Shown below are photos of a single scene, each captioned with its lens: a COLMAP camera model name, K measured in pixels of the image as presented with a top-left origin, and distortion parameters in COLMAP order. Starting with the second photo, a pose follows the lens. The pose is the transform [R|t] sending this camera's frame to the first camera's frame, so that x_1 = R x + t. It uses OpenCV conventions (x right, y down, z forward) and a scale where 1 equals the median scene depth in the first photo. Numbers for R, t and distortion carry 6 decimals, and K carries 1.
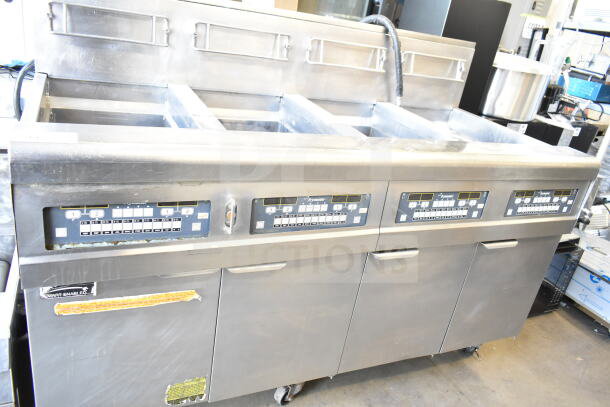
lens RADIAL K [[468.3, 0, 305.0], [0, 468.3, 203.5], [0, 0, 1]] dist [-0.019146, 0.002272]
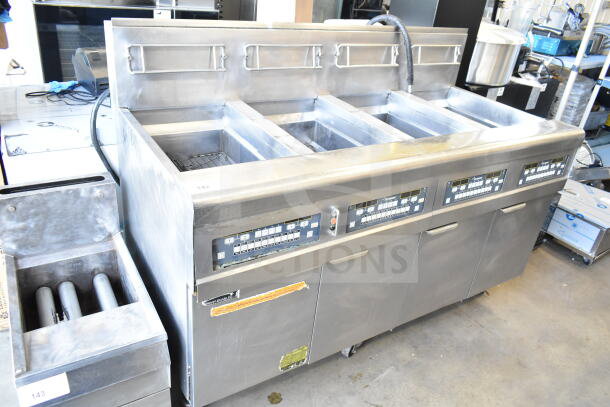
lens RADIAL K [[468.3, 0, 305.0], [0, 468.3, 203.5], [0, 0, 1]] dist [-0.019146, 0.002272]
pose [[0.989054, -0.117534, 0.089207, -0.200614], [0.107725, 0.988320, 0.107790, -0.098371], [-0.100834, -0.097000, 0.990163, -0.143668]]
